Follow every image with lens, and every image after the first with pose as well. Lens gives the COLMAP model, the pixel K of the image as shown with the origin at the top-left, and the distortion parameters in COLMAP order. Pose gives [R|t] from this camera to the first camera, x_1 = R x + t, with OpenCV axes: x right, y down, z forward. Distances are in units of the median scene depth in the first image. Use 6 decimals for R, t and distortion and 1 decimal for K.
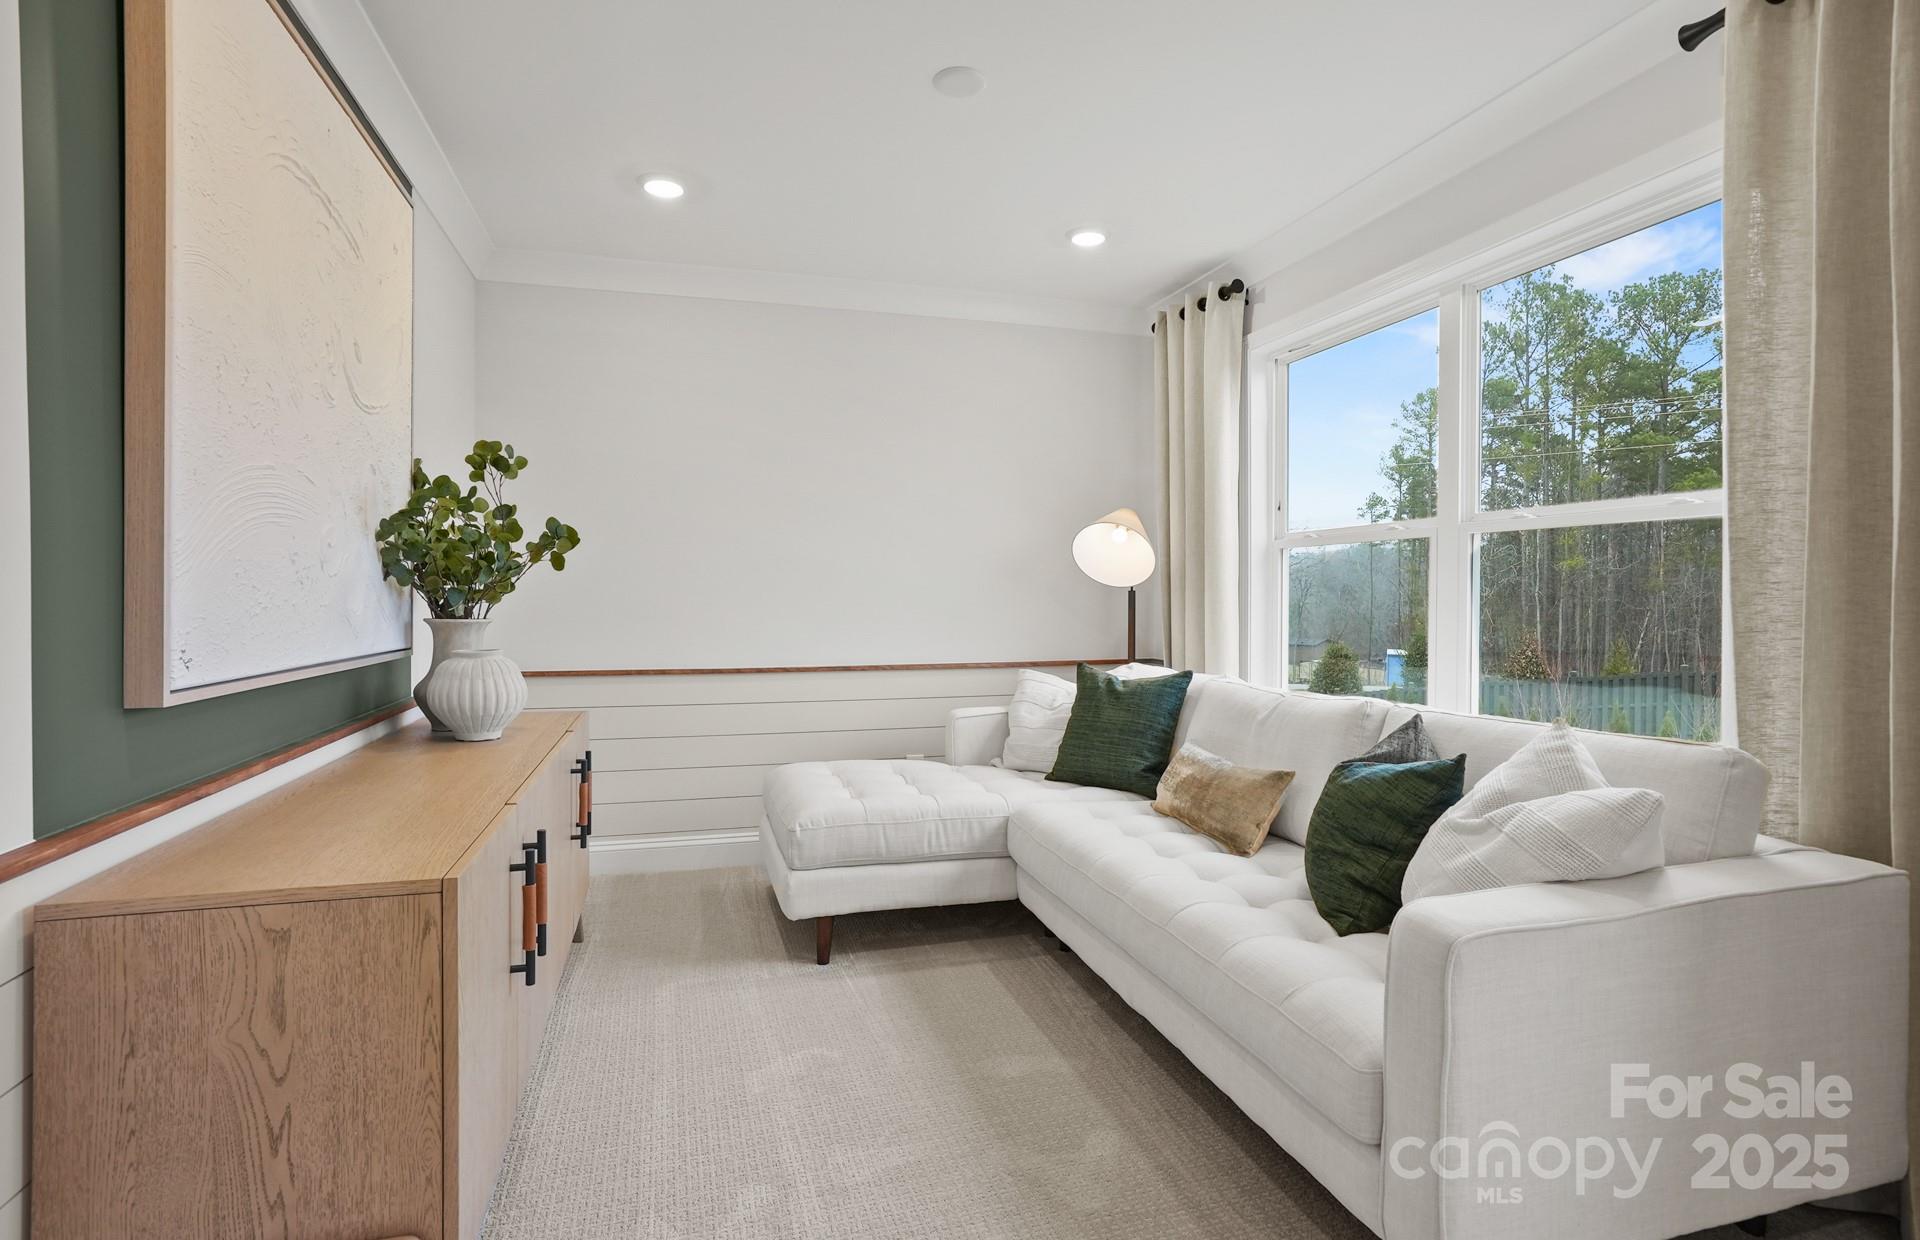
lens RADIAL K [[903.2, 0, 957.5], [0, 903.2, 614.0], [0, 0, 1]] dist [-0.005660, 0.000006]
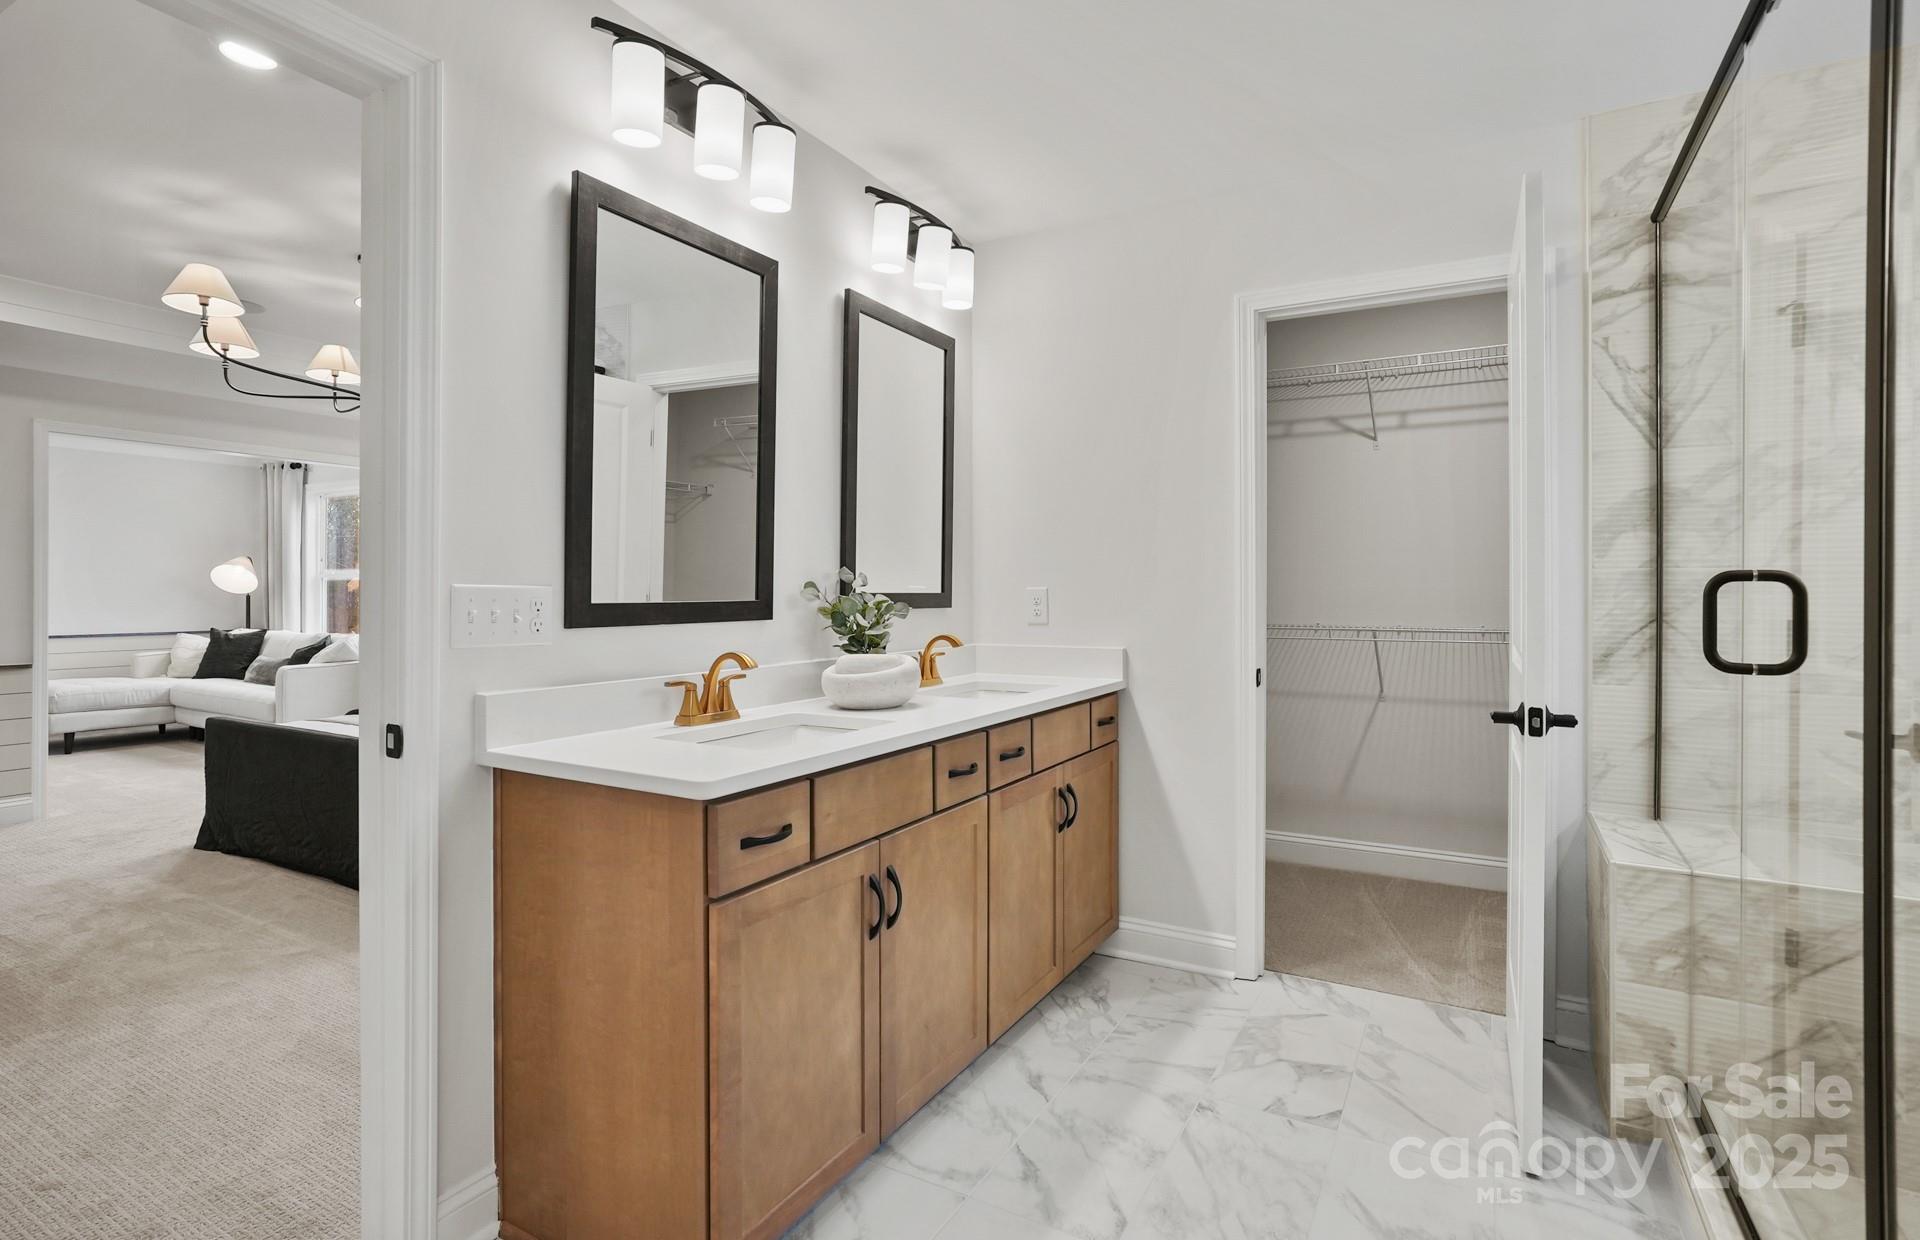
lens RADIAL K [[903.2, 0, 958.0], [0, 903.2, 611.7], [0, 0, 1]] dist [-0.005660, 0.000006]
pose [[0.720091, -0.011066, 0.693791, -0.081739], [0.006830, 0.999937, 0.008860, 0.005241], [-0.693846, -0.001642, 0.720122, -1.925766]]
